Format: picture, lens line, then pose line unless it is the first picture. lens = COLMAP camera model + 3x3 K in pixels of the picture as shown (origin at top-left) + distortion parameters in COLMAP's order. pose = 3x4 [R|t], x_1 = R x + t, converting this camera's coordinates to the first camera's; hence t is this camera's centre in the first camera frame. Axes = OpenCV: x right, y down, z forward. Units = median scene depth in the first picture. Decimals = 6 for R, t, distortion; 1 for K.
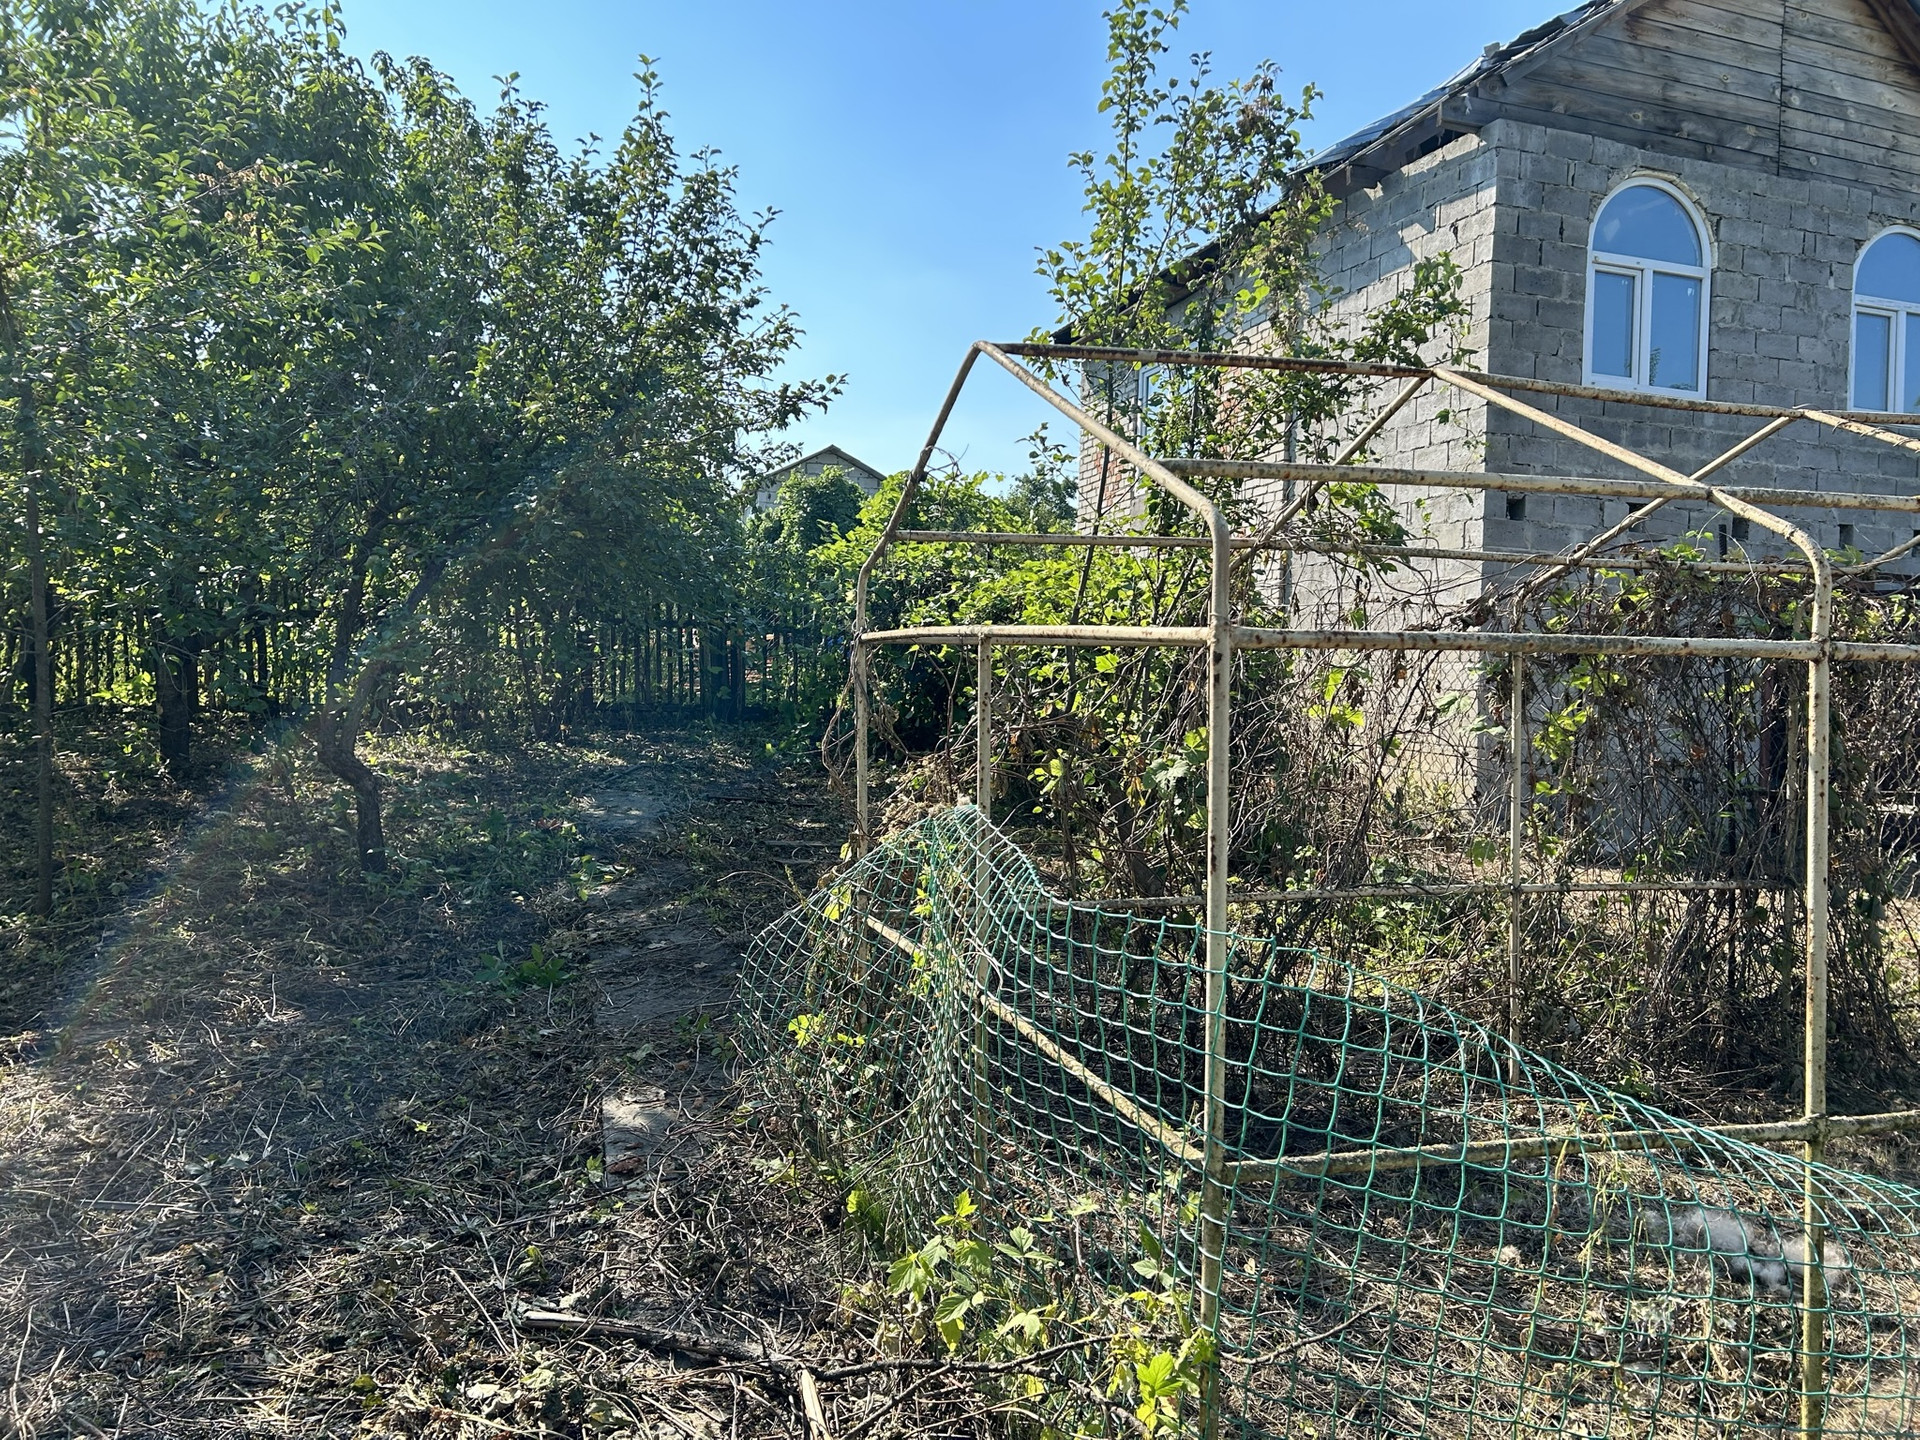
lens RADIAL K [[1445.5, 0, 924.9], [0, 1445.5, 746.6], [0, 0, 1]] dist [0.006487, -0.036737]
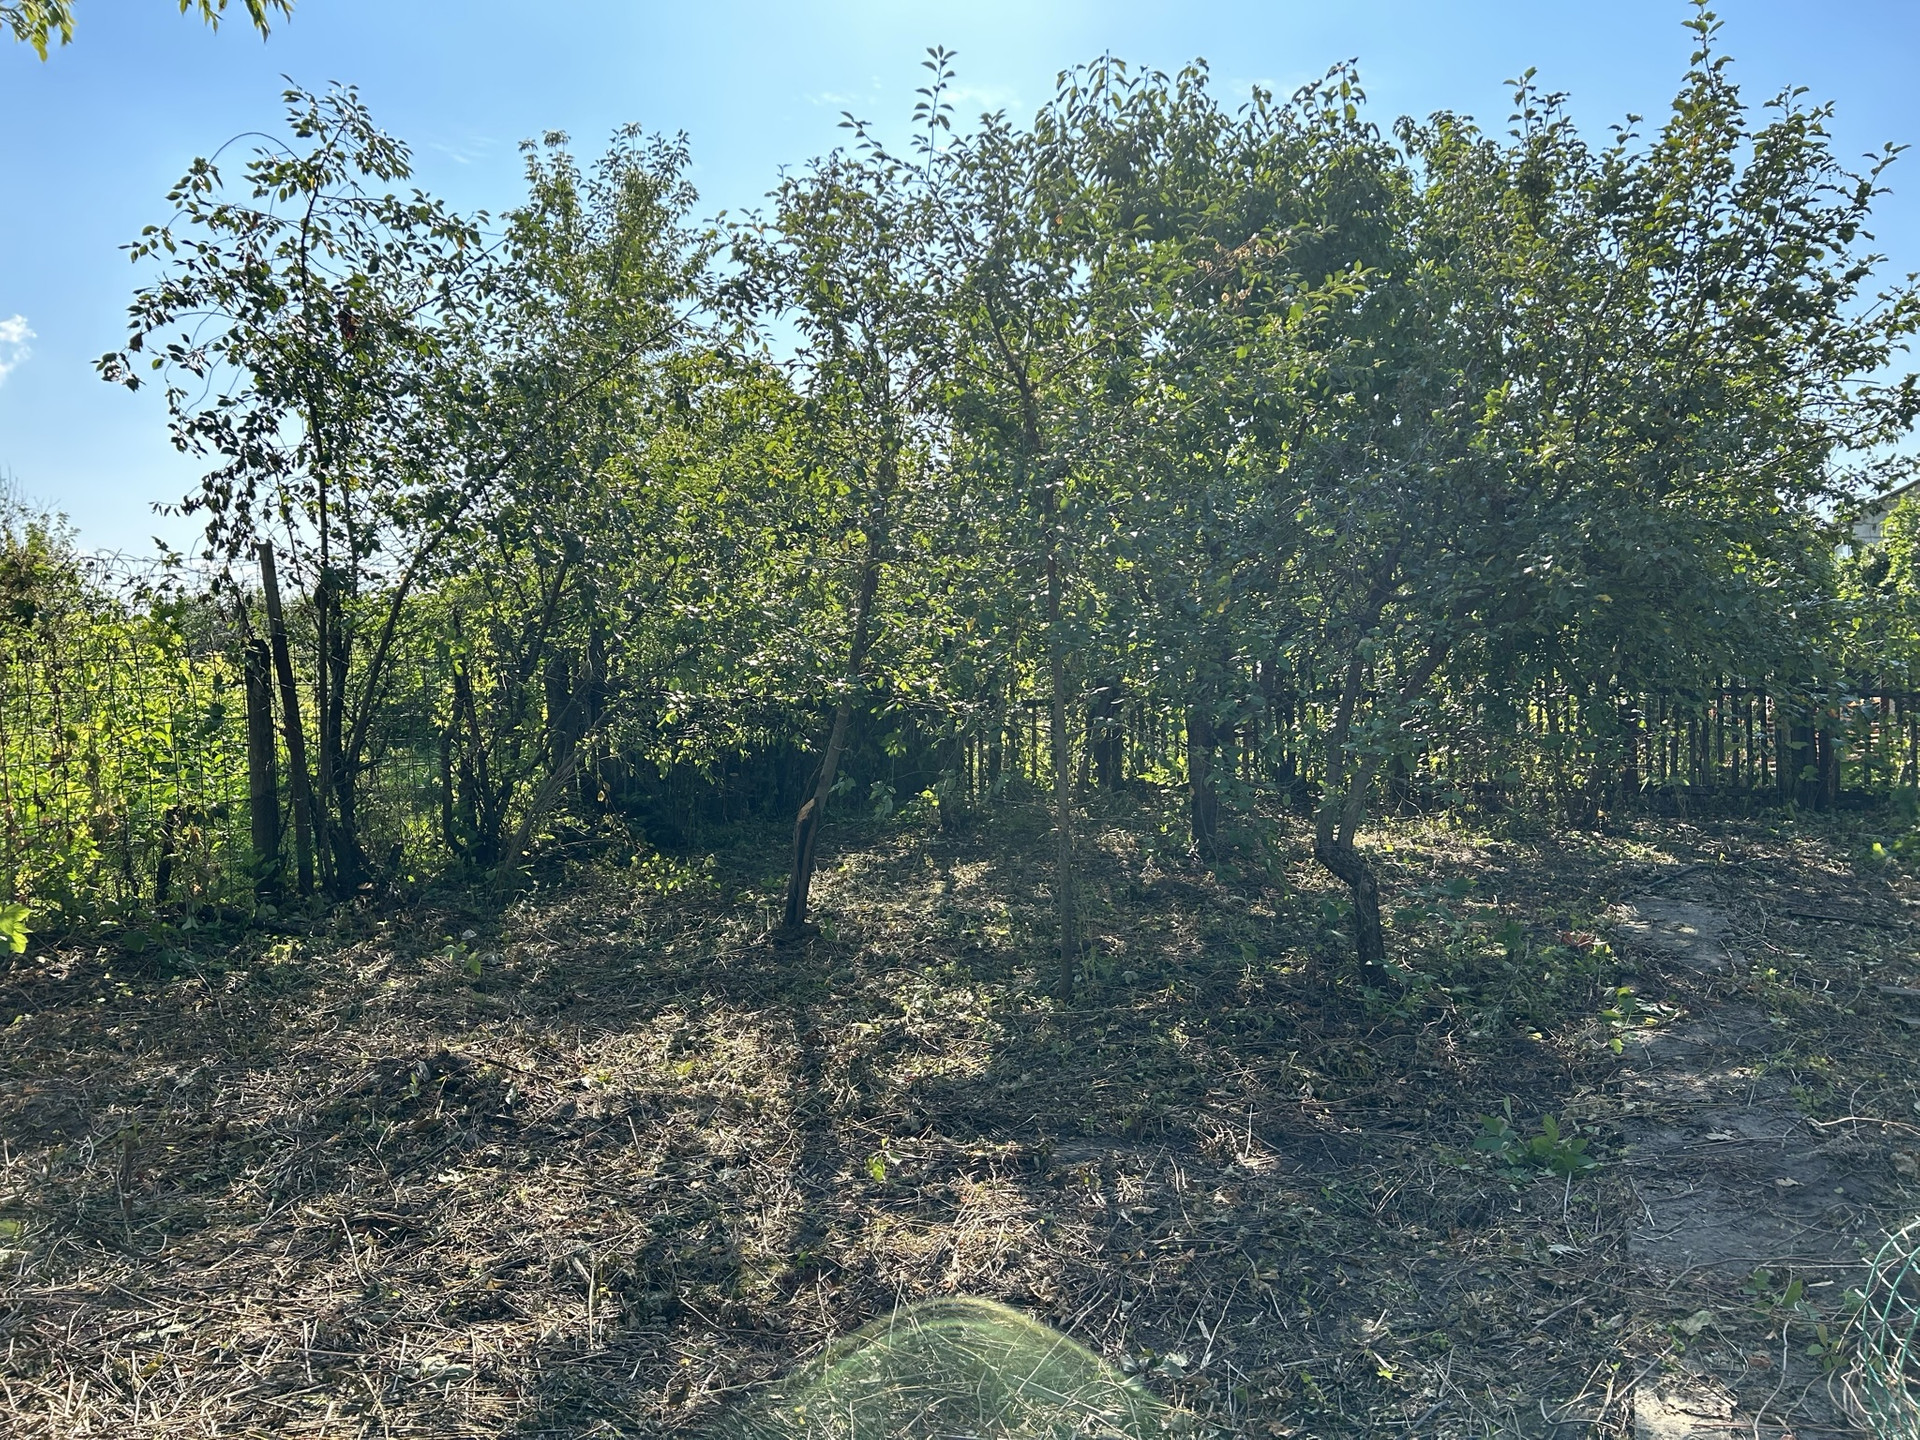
lens RADIAL K [[1479.9, 0, 964.3], [0, 1479.9, 760.7], [0, 0, 1]] dist [0.001031, 0.007632]
pose [[0.793324, -0.010487, -0.608710, -0.018099], [-0.014227, 0.999259, -0.035757, -0.016546], [0.608634, 0.037027, 0.792587, 0.101940]]
